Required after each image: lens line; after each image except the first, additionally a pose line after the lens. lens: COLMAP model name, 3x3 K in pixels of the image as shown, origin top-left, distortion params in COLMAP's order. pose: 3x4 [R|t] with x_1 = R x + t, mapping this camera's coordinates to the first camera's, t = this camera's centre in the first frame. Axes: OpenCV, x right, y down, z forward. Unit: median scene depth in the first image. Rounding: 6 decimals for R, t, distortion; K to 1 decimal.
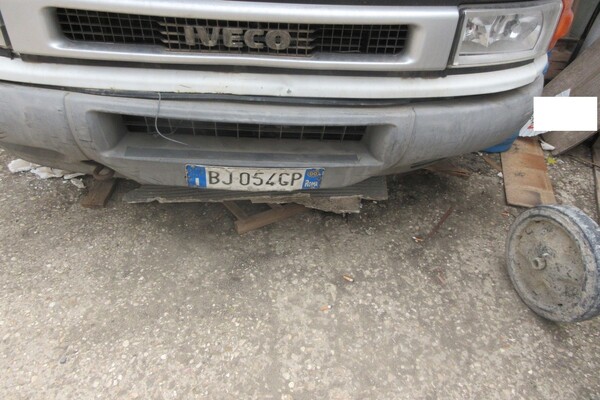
lens RADIAL K [[416.7, 0, 323.2], [0, 416.7, 203.2], [0, 0, 1]] dist [0.008729, 0.000933]
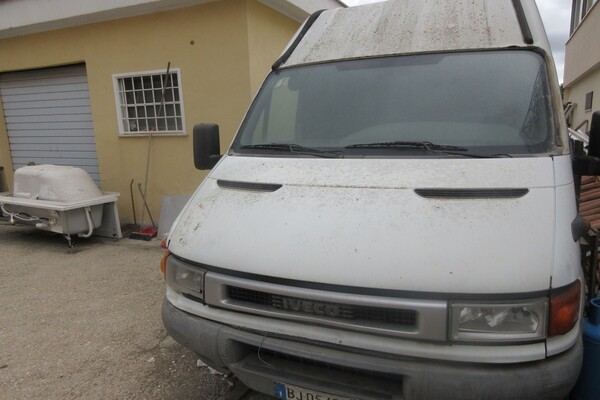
lens RADIAL K [[416.7, 0, 323.2], [0, 416.7, 203.2], [0, 0, 1]] dist [0.008729, 0.000933]
pose [[0.907079, -0.004137, -0.420940, 0.541360], [-0.205039, 0.868976, -0.450376, -0.005247], [0.367650, 0.494836, 0.787382, -0.518463]]
